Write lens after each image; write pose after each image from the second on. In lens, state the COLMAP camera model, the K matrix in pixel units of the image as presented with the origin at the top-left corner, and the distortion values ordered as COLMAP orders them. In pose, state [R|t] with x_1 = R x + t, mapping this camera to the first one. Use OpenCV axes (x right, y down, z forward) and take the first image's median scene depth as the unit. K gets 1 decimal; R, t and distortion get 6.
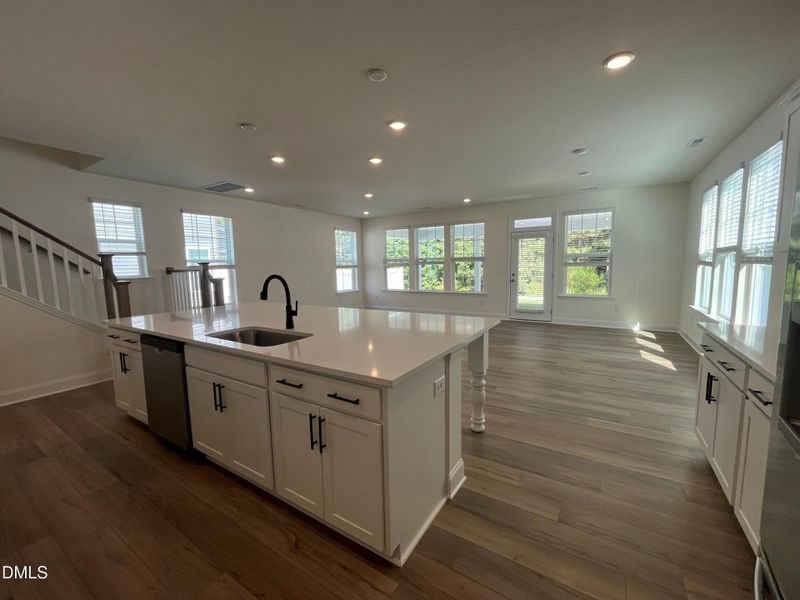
lens RADIAL K [[327.1, 0, 400.0], [0, 327.1, 300.0], [0, 0, 1]] dist [0.000564, 0.000411]
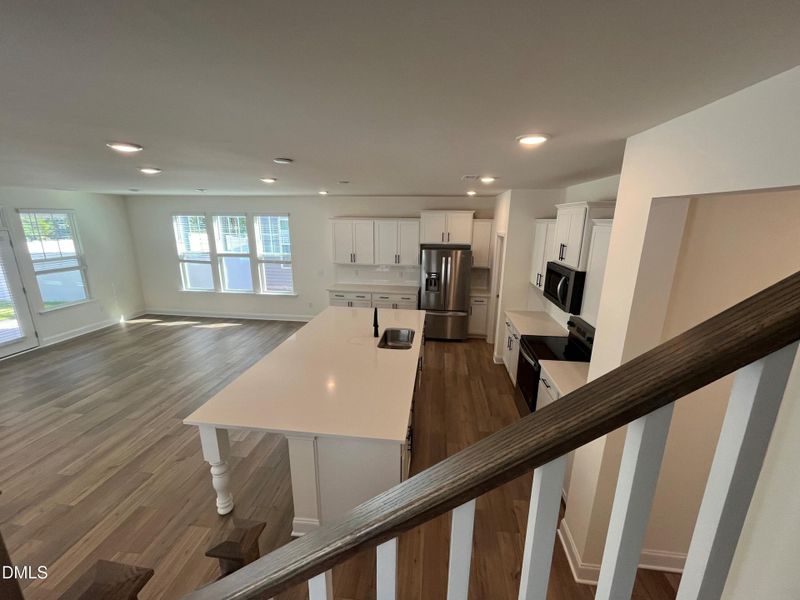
lens RADIAL K [[327.1, 0, 400.0], [0, 327.1, 300.0], [0, 0, 1]] dist [0.000564, 0.000411]
pose [[-0.426498, -0.205966, 0.880725, -1.197988], [0.098663, 0.957323, 0.271658, -0.347526], [-0.899091, 0.202757, -0.387976, 0.994761]]
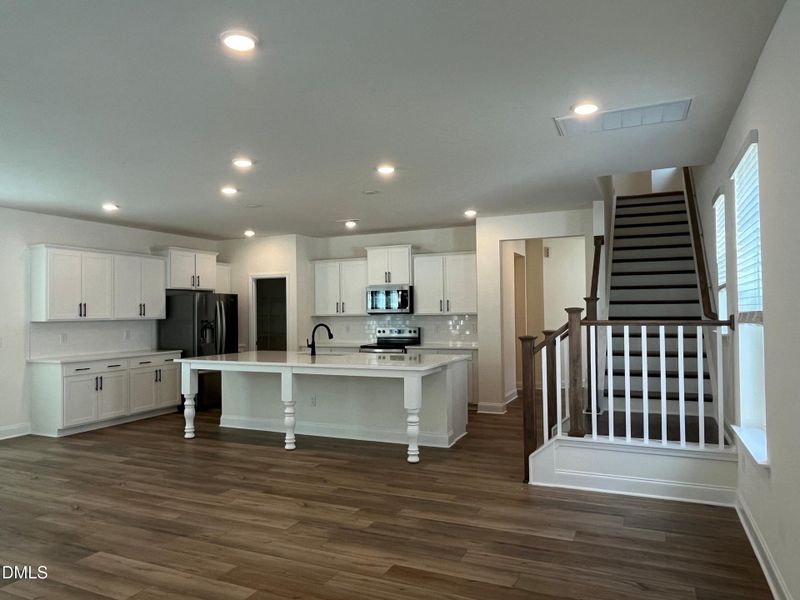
lens RADIAL K [[546.6, 0, 400.0], [0, 546.6, 300.0], [0, 0, 1]] dist [0.001891, 0.001003]
pose [[-0.990029, 0.028099, -0.138033, -0.267362], [0.015778, 0.995856, 0.089562, -0.290511], [0.139977, 0.086492, -0.986370, 2.522555]]
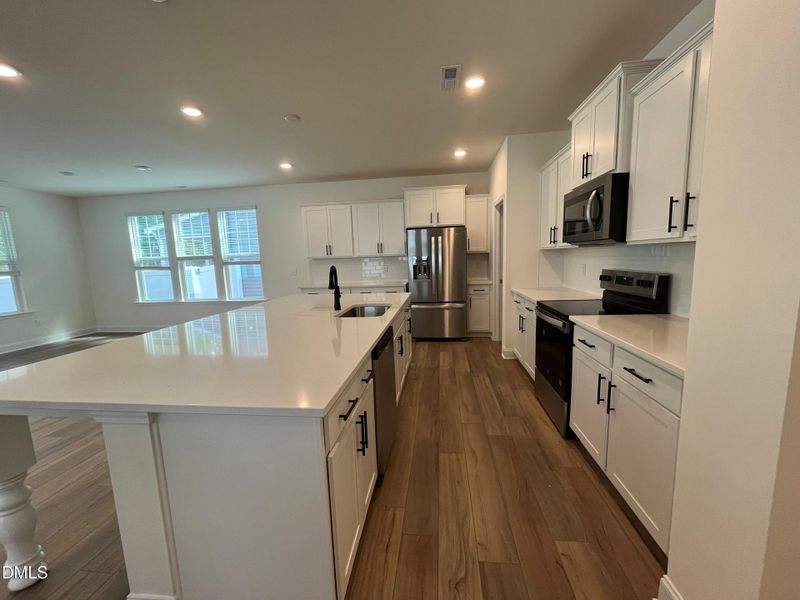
lens RADIAL K [[327.1, 0, 400.0], [0, 327.1, 300.0], [0, 0, 1]] dist [0.000564, 0.000411]
pose [[-0.424892, -0.085914, 0.901158, -1.004914], [0.141364, 0.976976, 0.159795, -0.070138], [-0.894138, 0.195287, -0.402964, 0.846971]]
